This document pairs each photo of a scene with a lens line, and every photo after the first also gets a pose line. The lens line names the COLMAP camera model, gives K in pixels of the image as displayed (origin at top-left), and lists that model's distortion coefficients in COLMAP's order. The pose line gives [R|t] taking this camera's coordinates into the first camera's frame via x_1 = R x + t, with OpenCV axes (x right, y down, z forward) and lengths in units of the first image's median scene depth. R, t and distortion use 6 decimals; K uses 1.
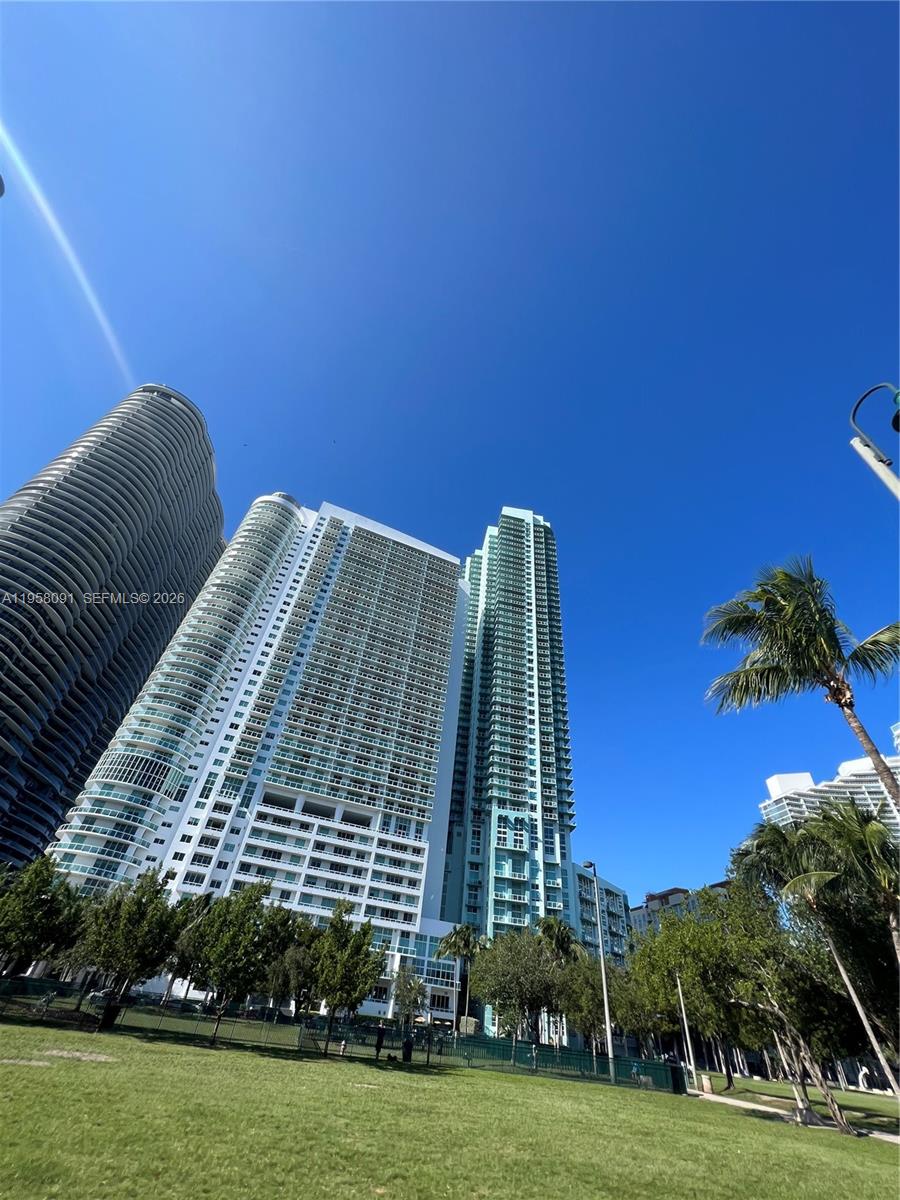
lens RADIAL K [[480.2, 0, 448.7], [0, 480.2, 600.9], [0, 0, 1]] dist [-0.004925, 0.001380]
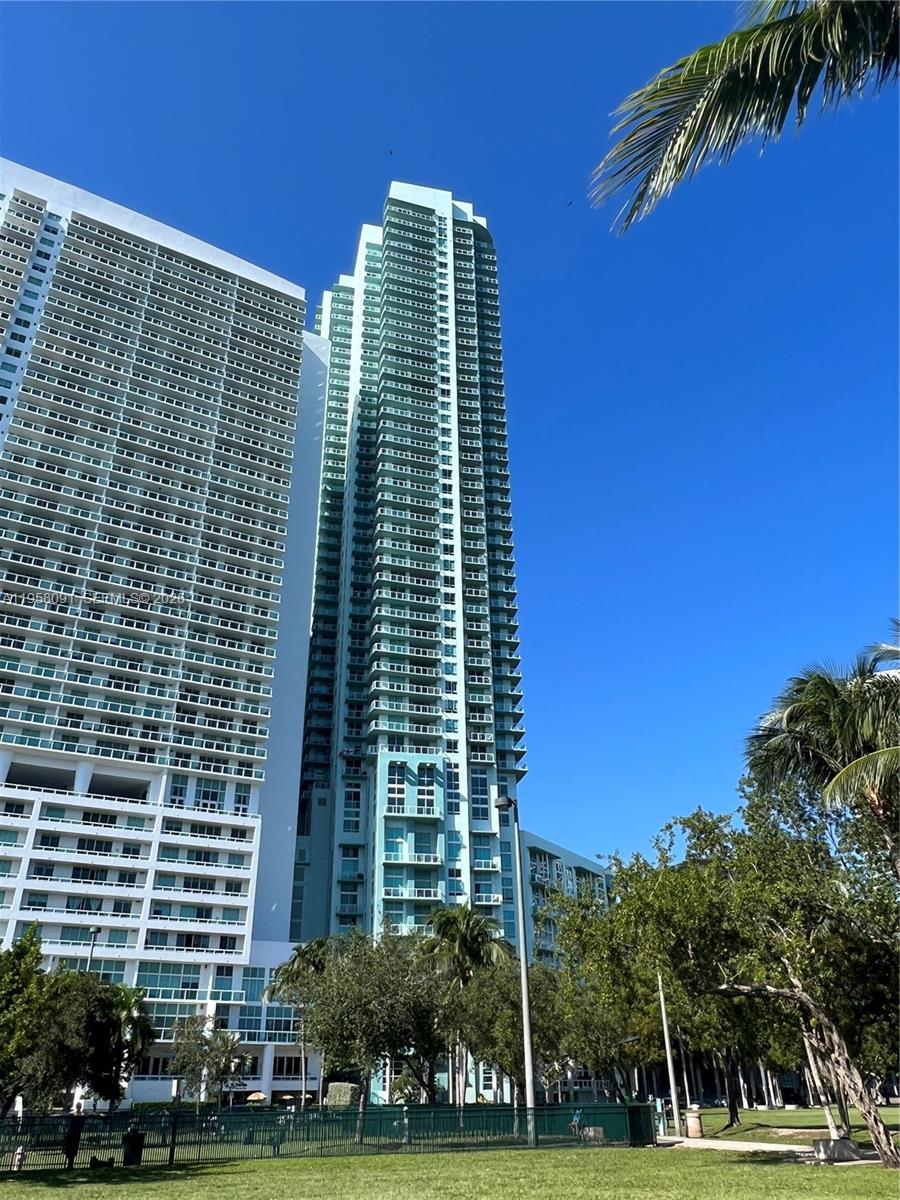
lens RADIAL K [[892.3, 0, 447.0], [0, 892.3, 595.0], [0, 0, 1]] dist [0.001076, -0.005418]
pose [[0.988683, -0.049287, 0.141693, 0.035115], [0.017823, 0.976393, 0.215267, 0.039335], [-0.148958, -0.210305, 0.966221, 0.036466]]
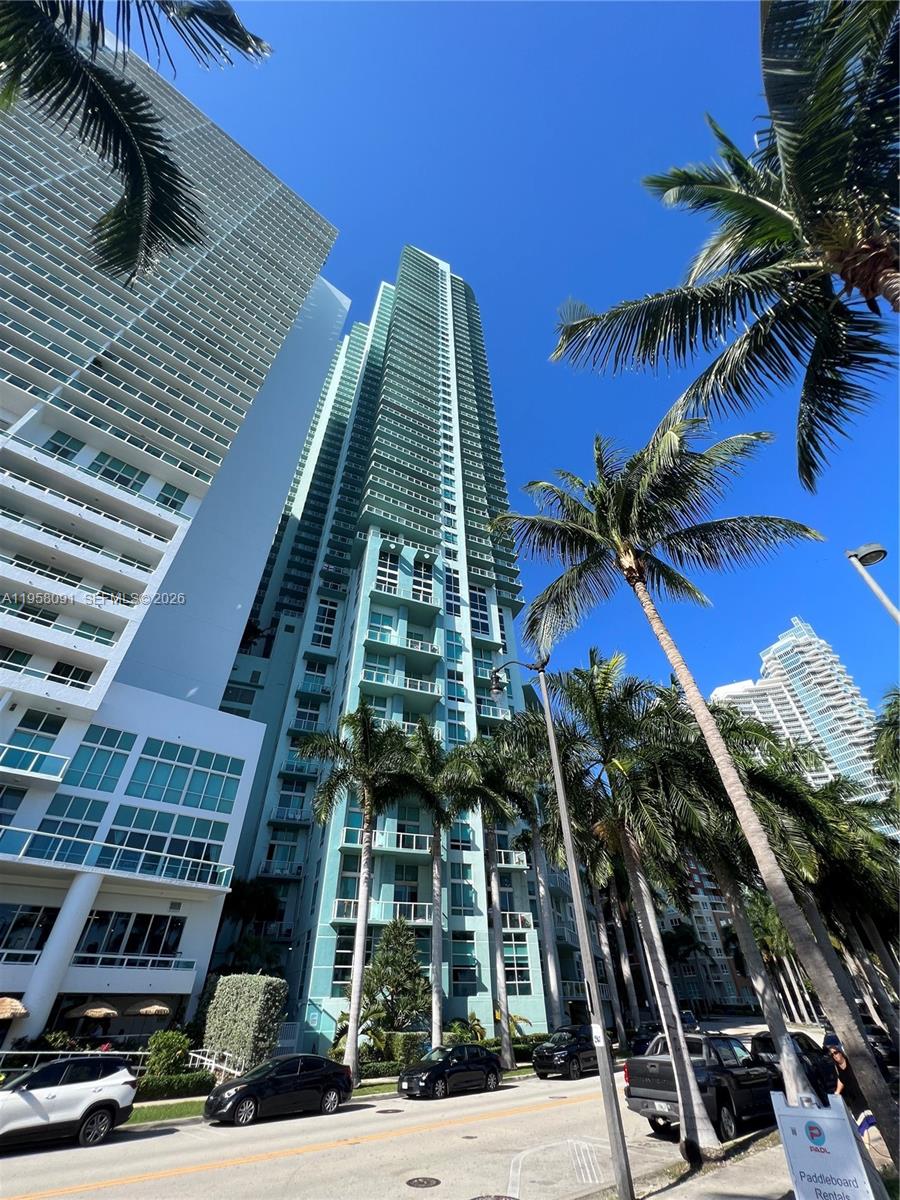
lens RADIAL K [[480.2, 0, 448.9], [0, 480.2, 601.1], [0, 0, 1]] dist [-0.004925, 0.001380]
pose [[0.957050, 0.086403, 0.276749, 0.046177], [-0.094650, 0.995373, 0.016558, 0.516234], [-0.274037, -0.042041, 0.960800, 0.575630]]
